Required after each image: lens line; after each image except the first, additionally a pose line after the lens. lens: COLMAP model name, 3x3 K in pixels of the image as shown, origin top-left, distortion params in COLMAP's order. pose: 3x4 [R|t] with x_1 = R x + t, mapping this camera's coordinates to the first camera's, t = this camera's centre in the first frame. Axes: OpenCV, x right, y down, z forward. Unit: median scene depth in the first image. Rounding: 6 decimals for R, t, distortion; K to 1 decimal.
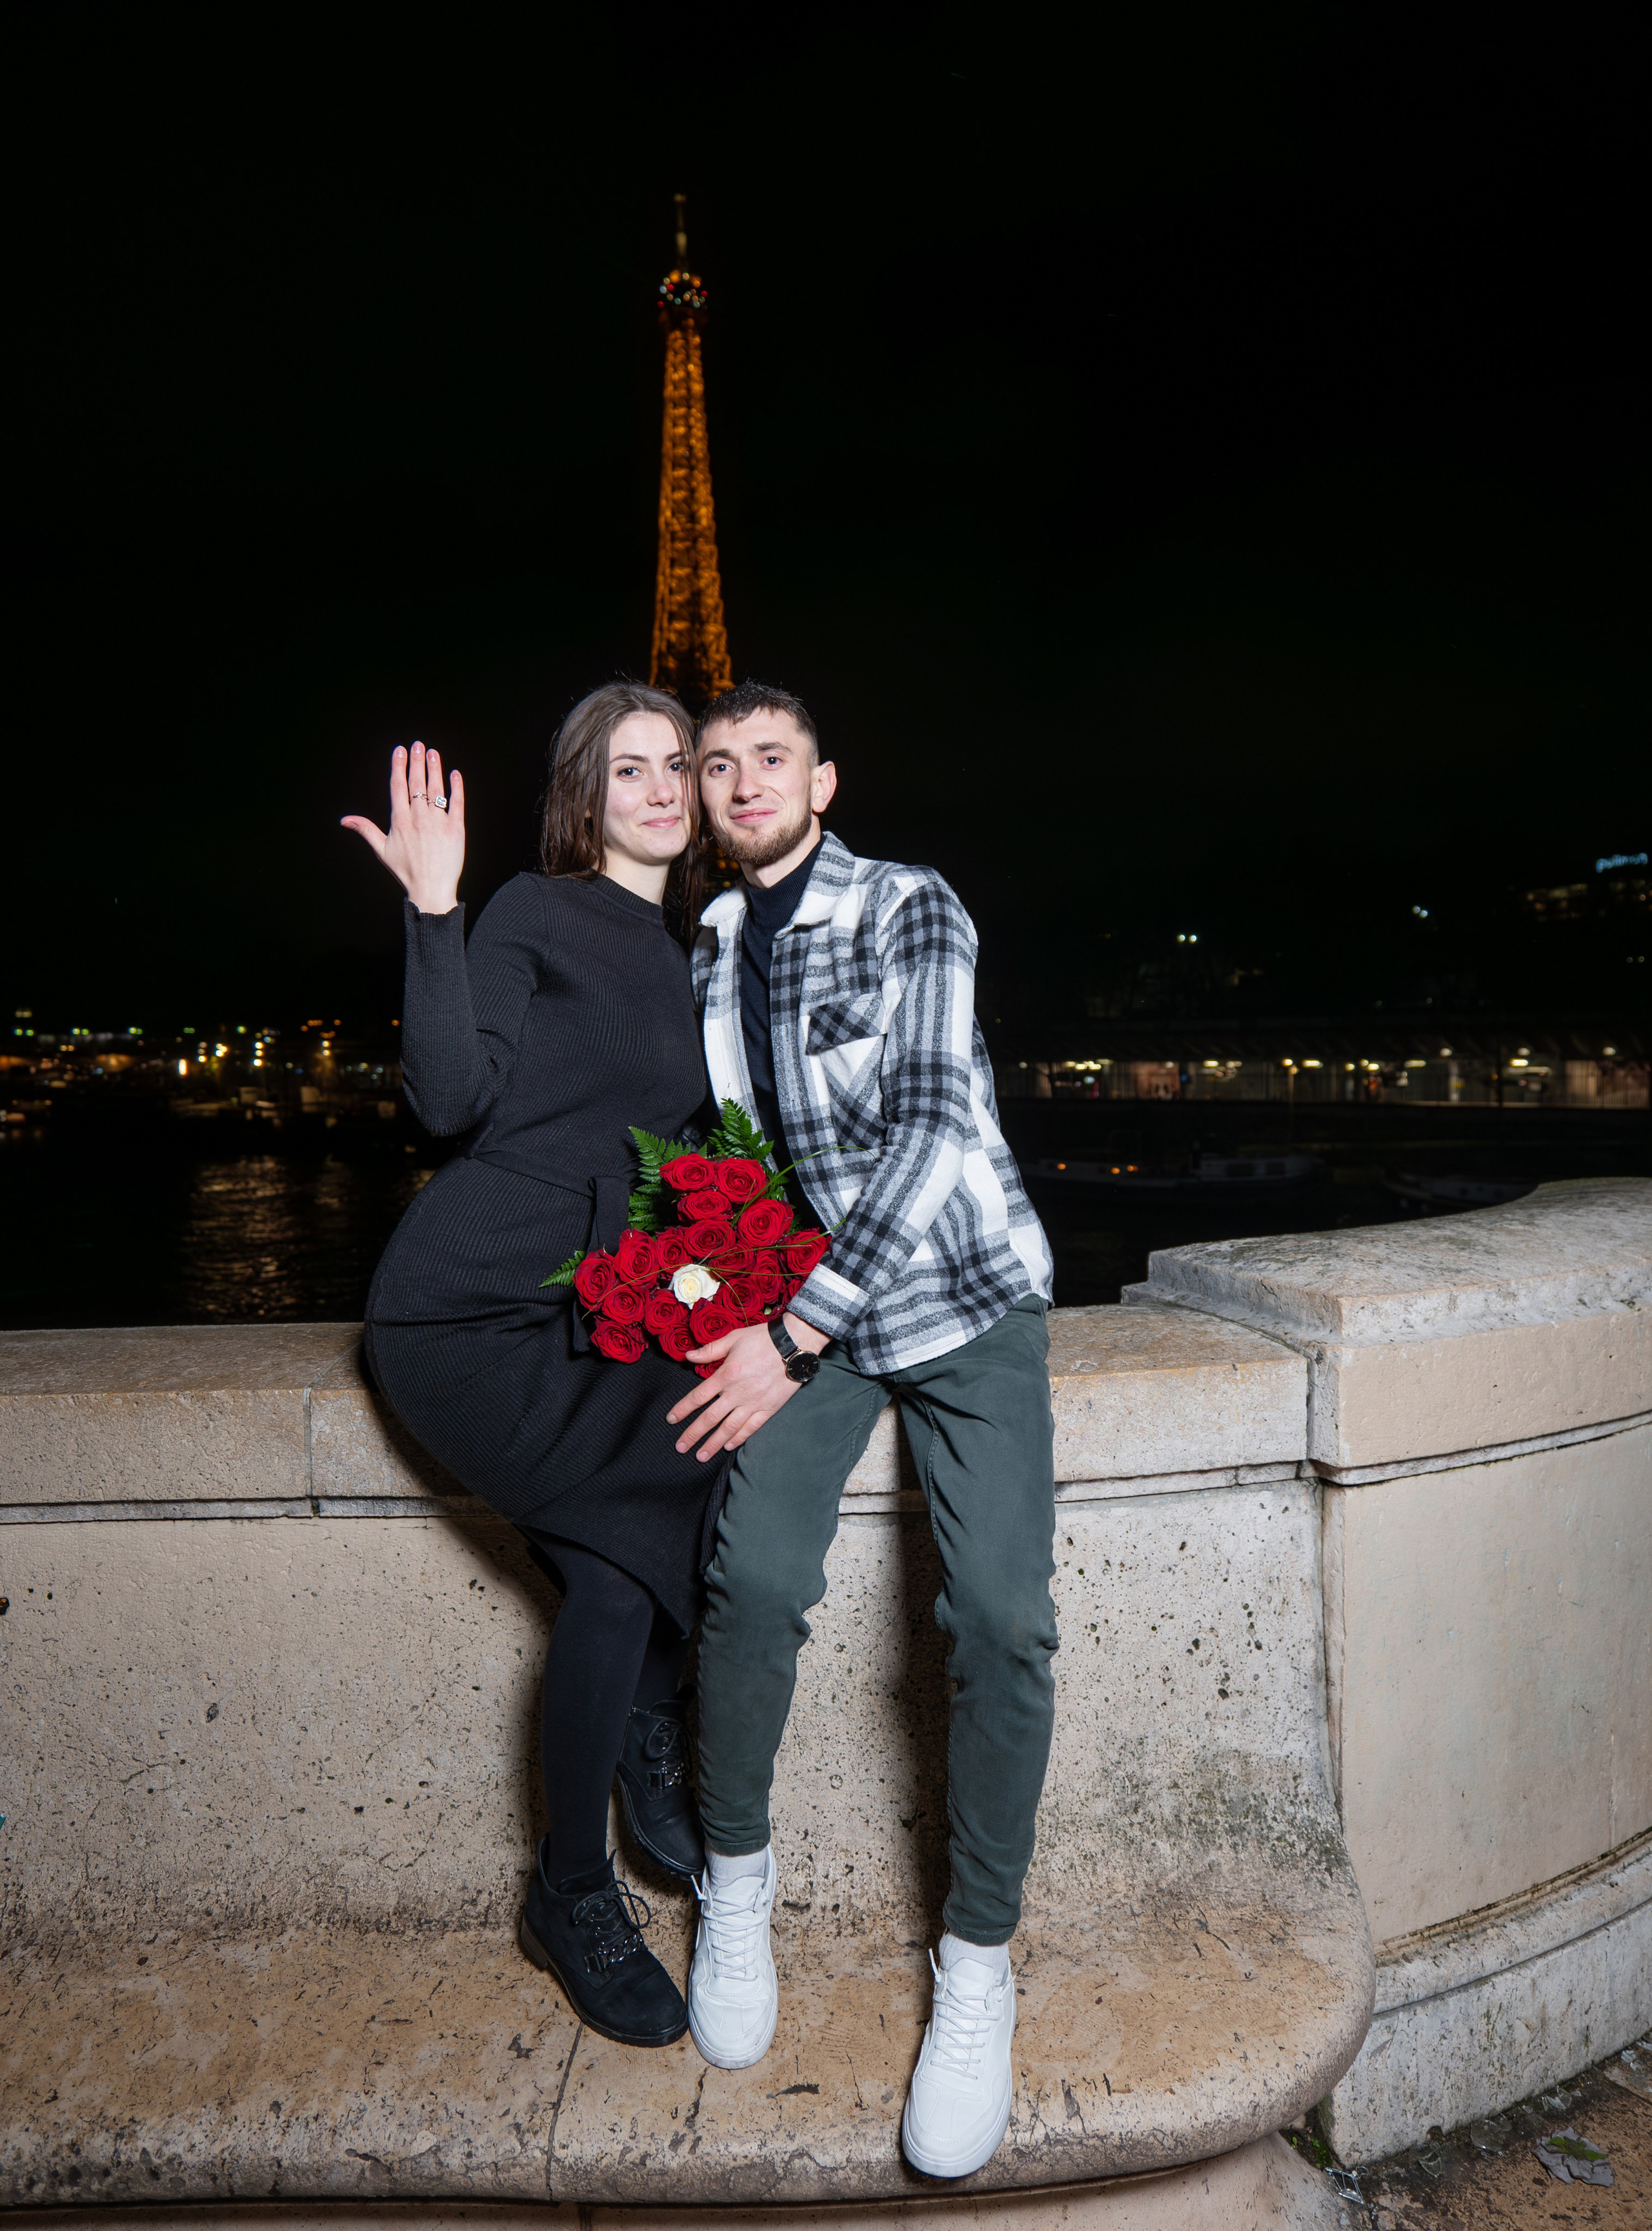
lens RADIAL K [[1464.7, 0, 832.4], [0, 1464.7, 1087.0], [0, 0, 1]] dist [-0.034523, 0.026217]
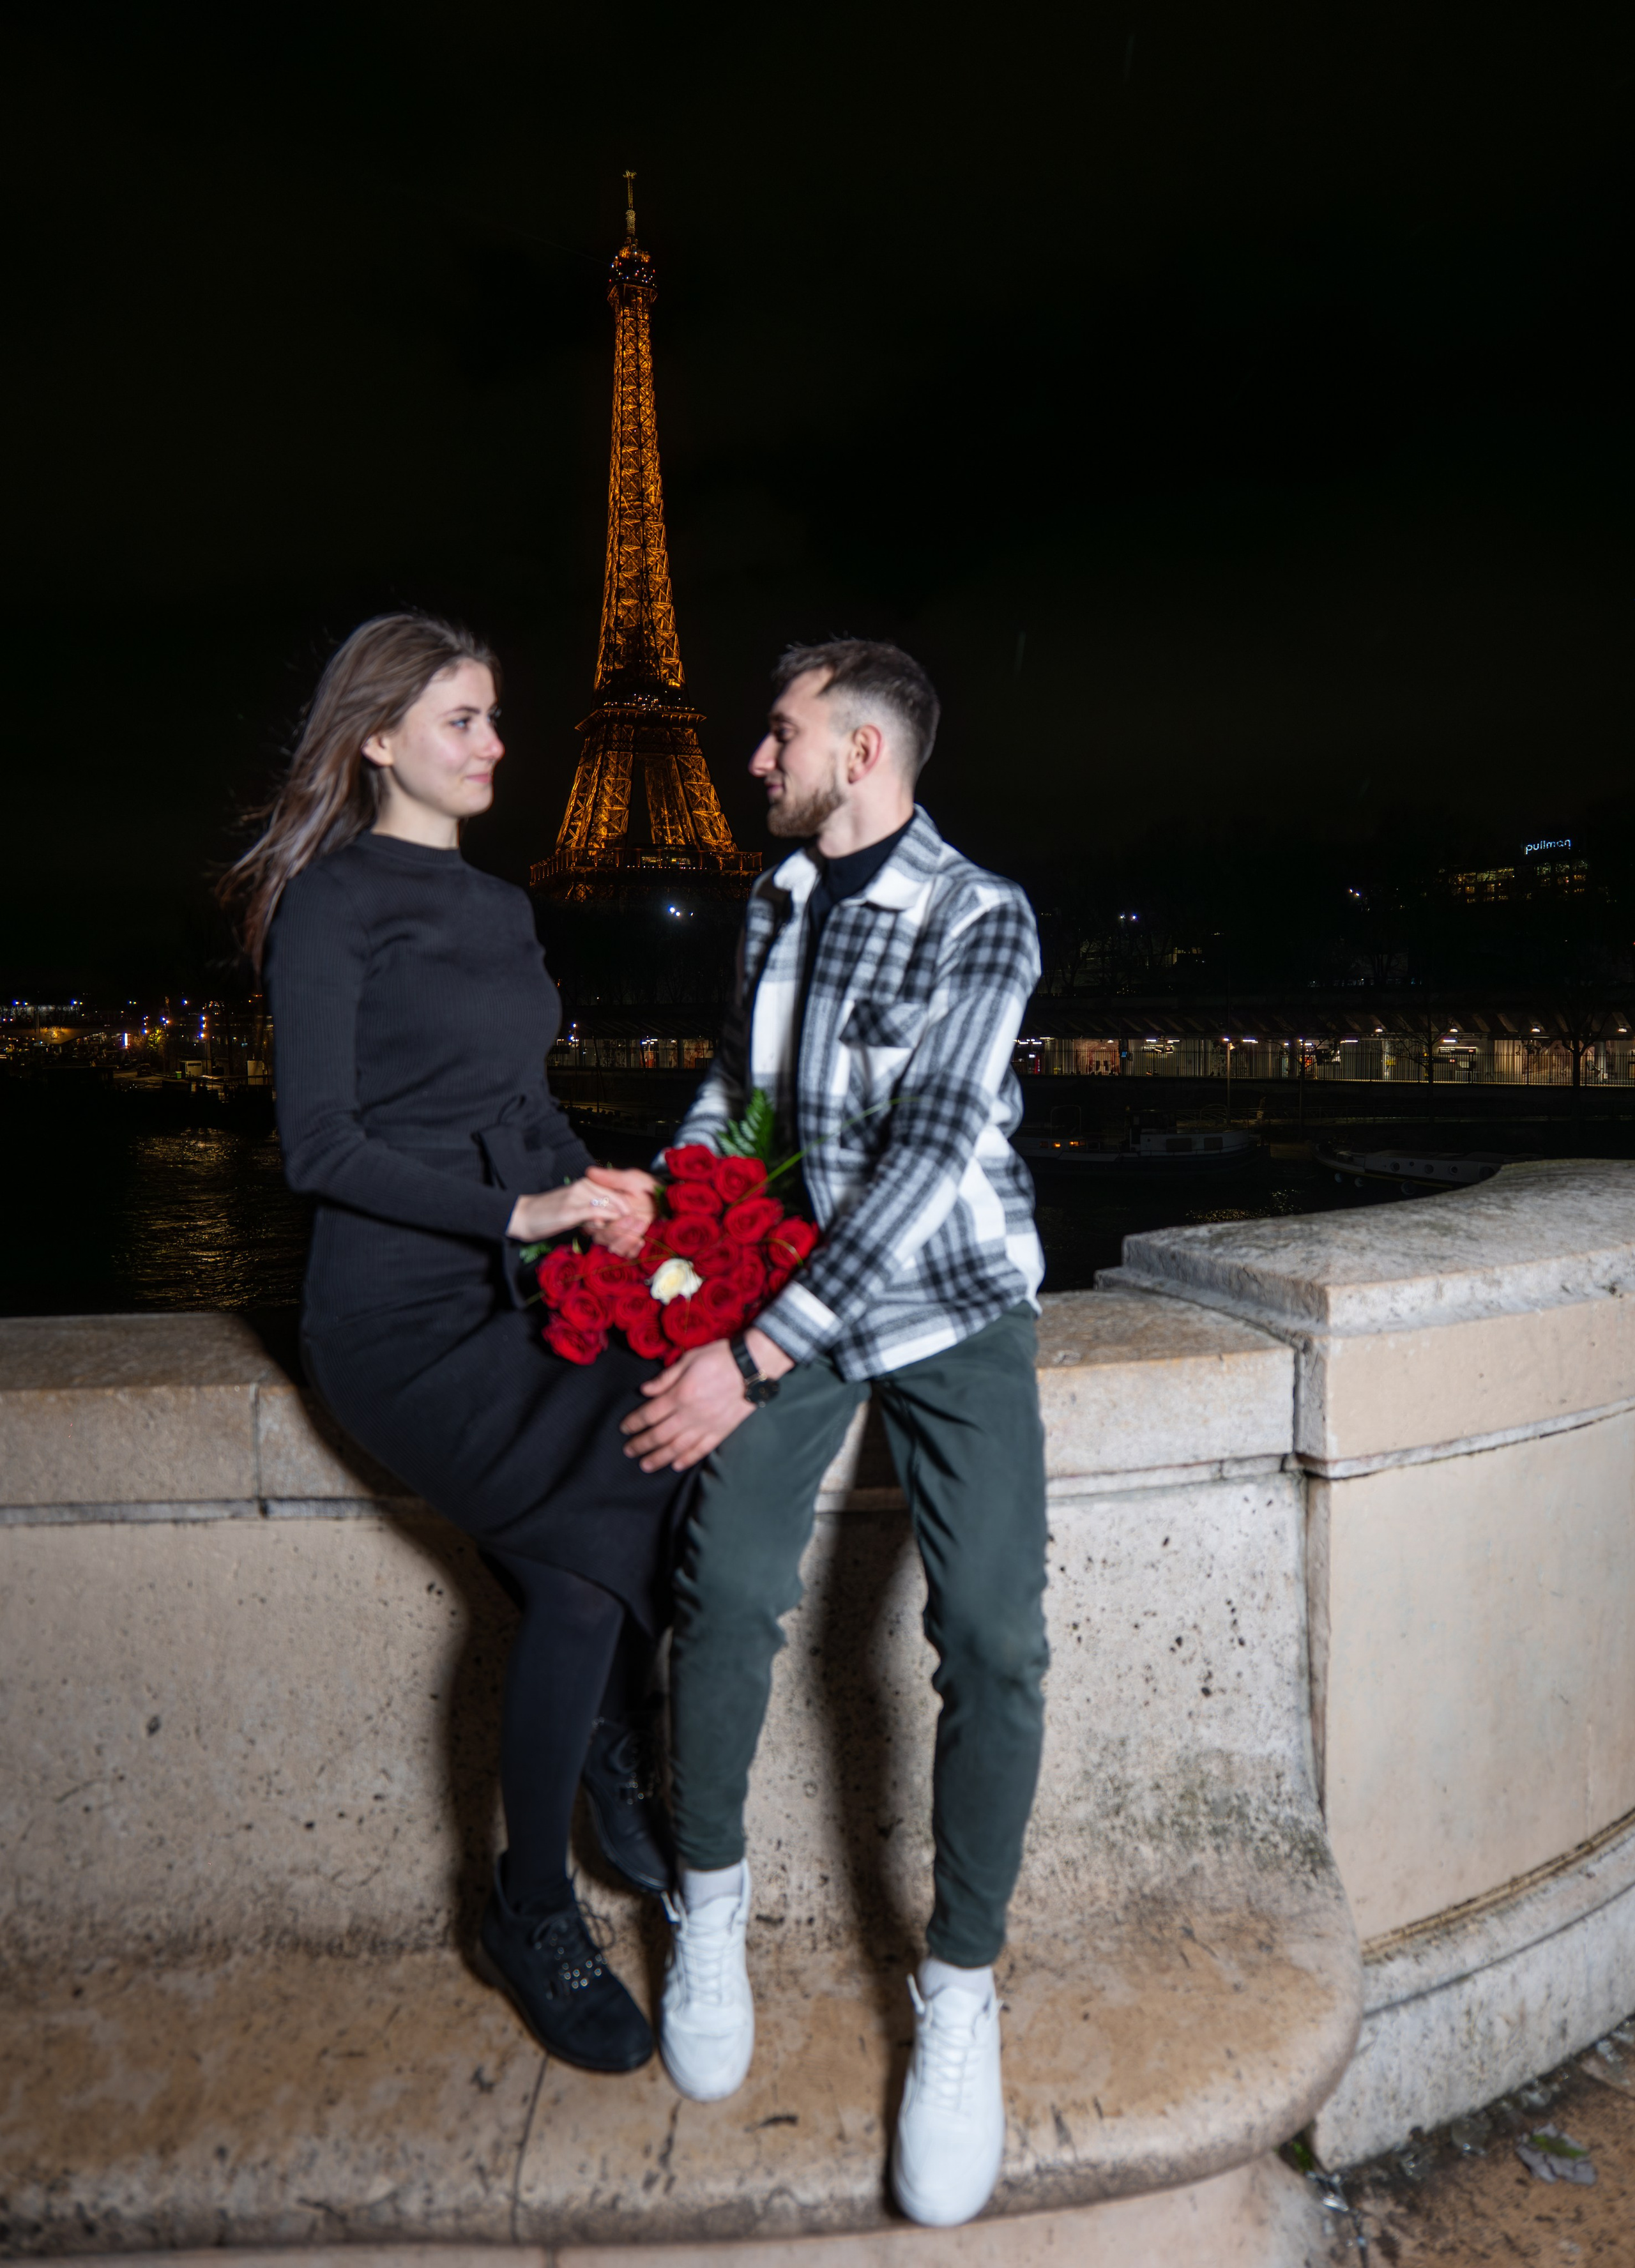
lens RADIAL K [[1447.6, 0, 828.9], [0, 1447.6, 1073.9], [0, 0, 1]] dist [-0.032470, 0.022290]
pose [[0.999379, 0.003463, 0.035060, -0.019721], [-0.003750, 0.999960, 0.008102, -0.004185], [-0.035031, -0.008229, 0.999352, 0.050624]]
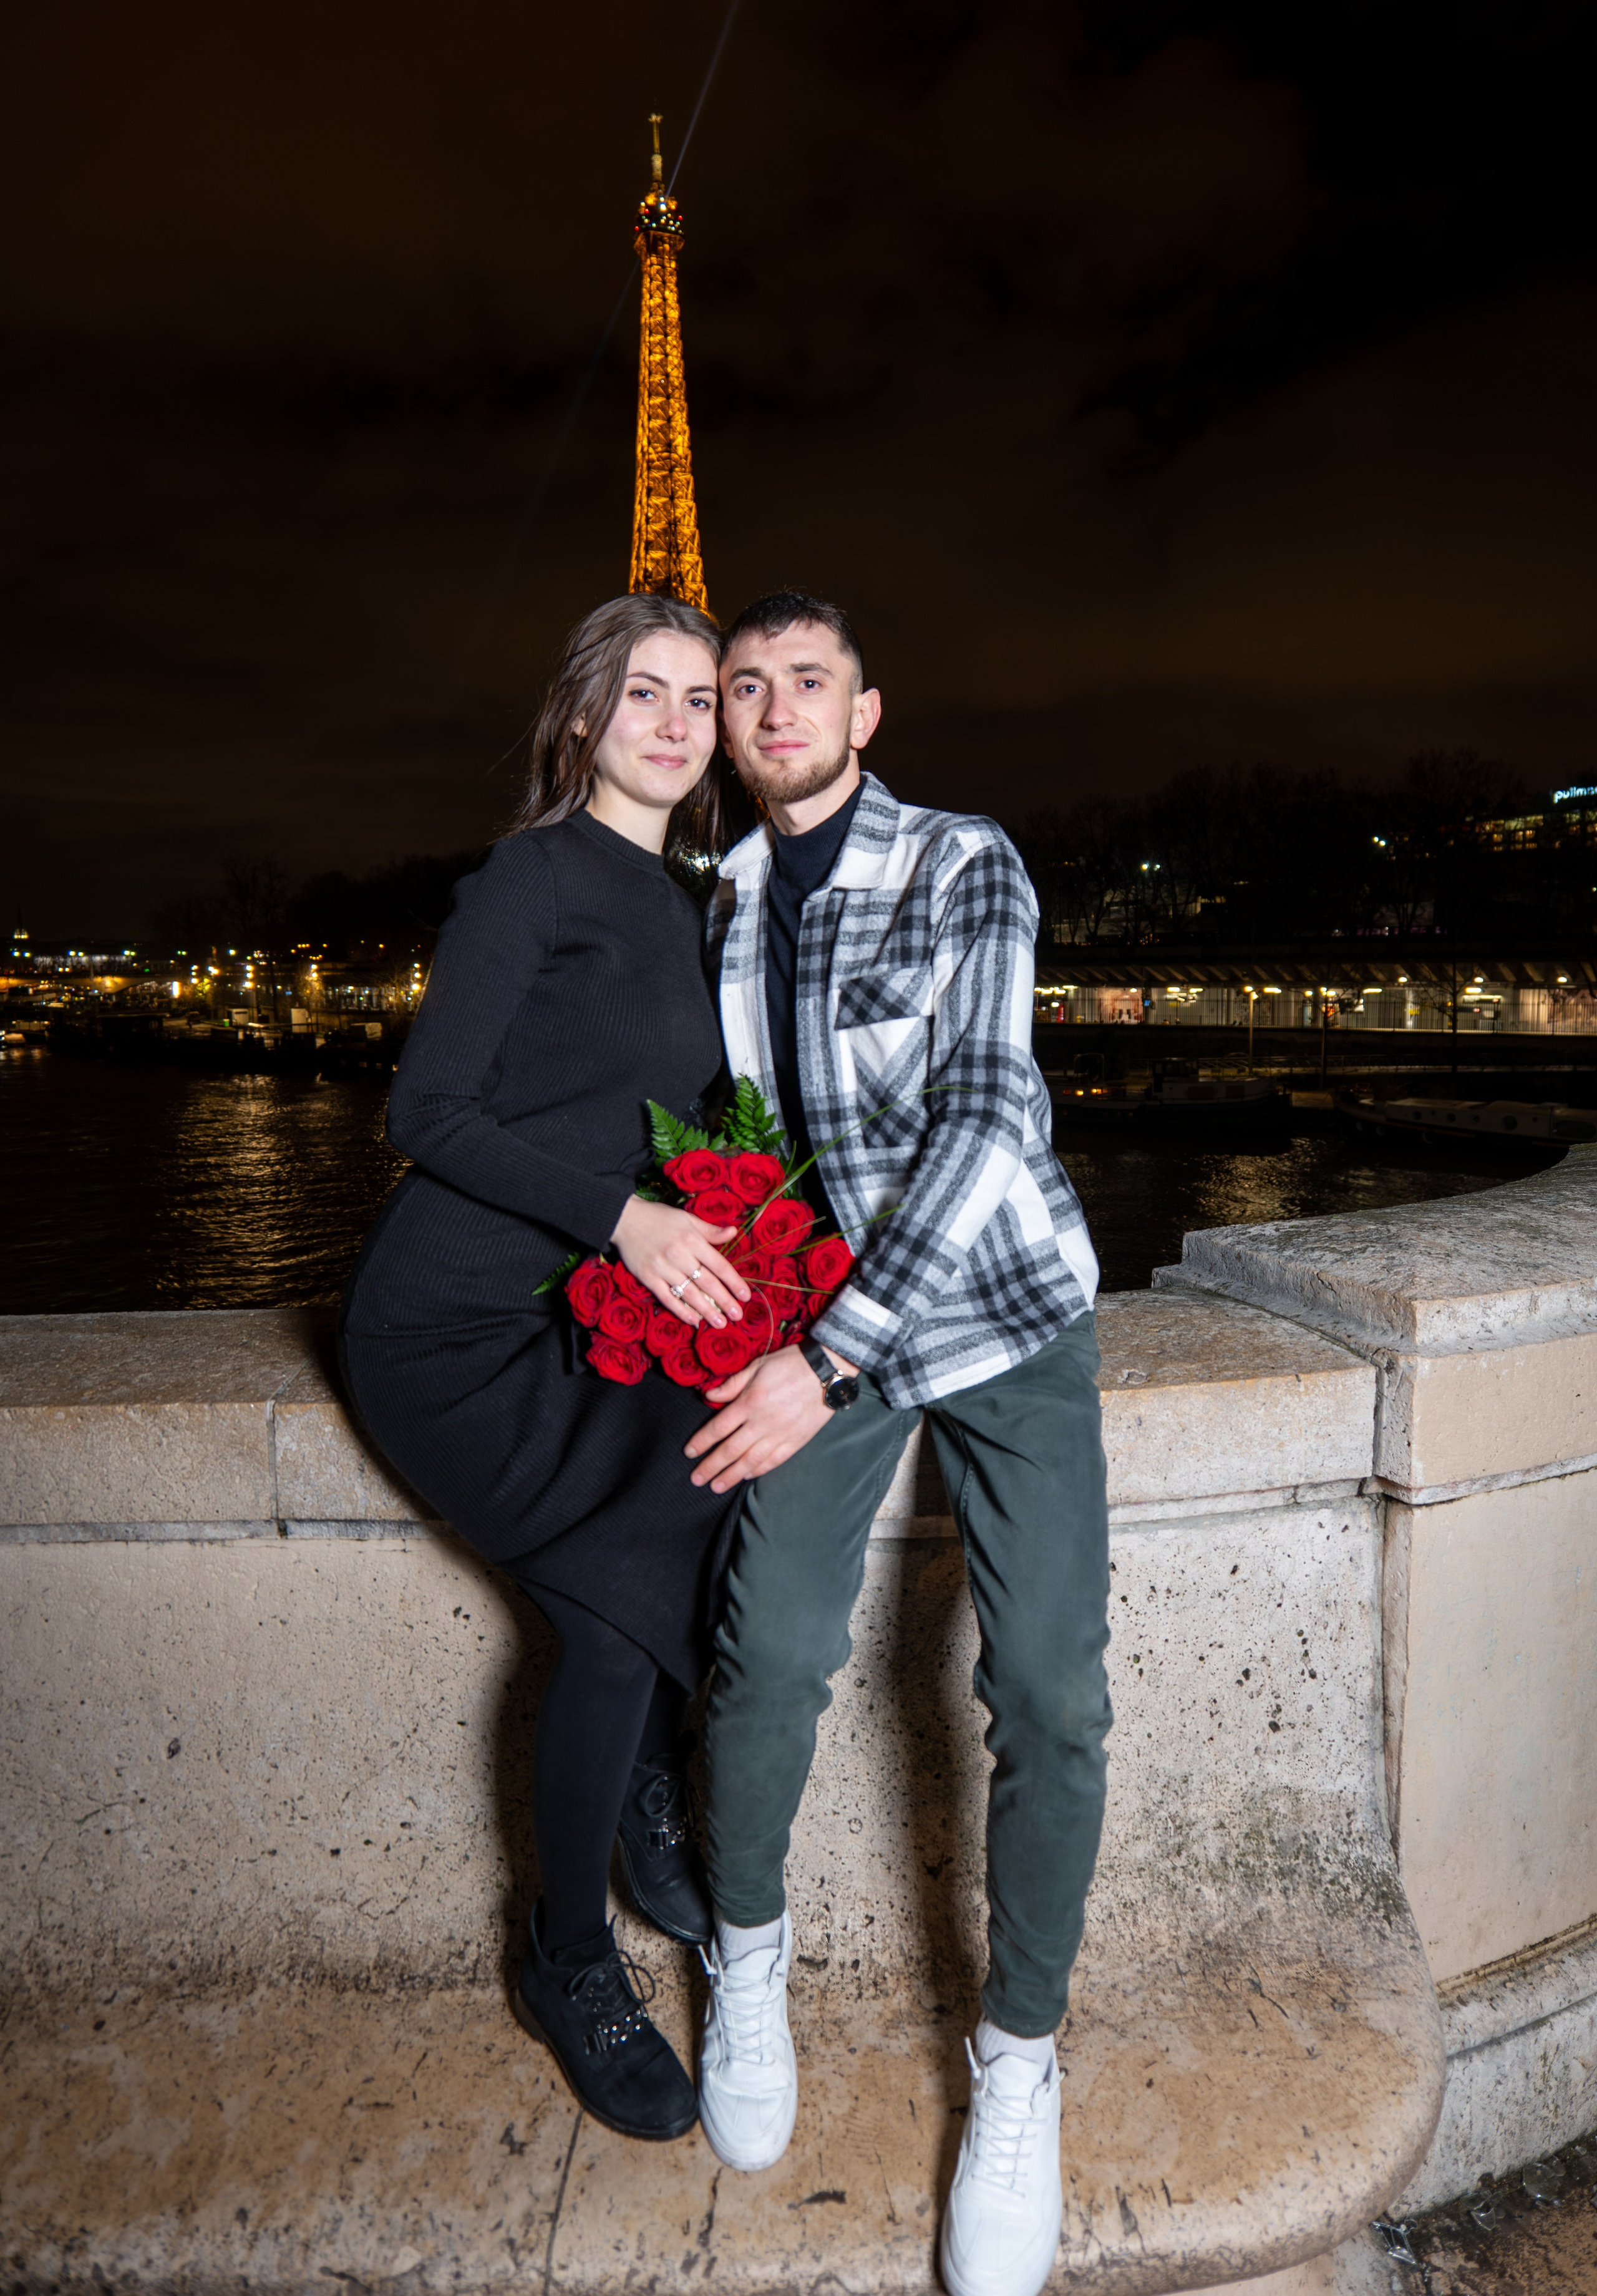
lens RADIAL K [[1415.7, 0, 799.0], [0, 1415.7, 1090.4], [0, 0, 1]] dist [-0.030490, 0.017124]
pose [[0.999983, 0.004530, -0.003779, -0.030800], [-0.004308, 0.998383, 0.056690, -0.034249], [0.004029, -0.056673, 0.998385, 0.139667]]
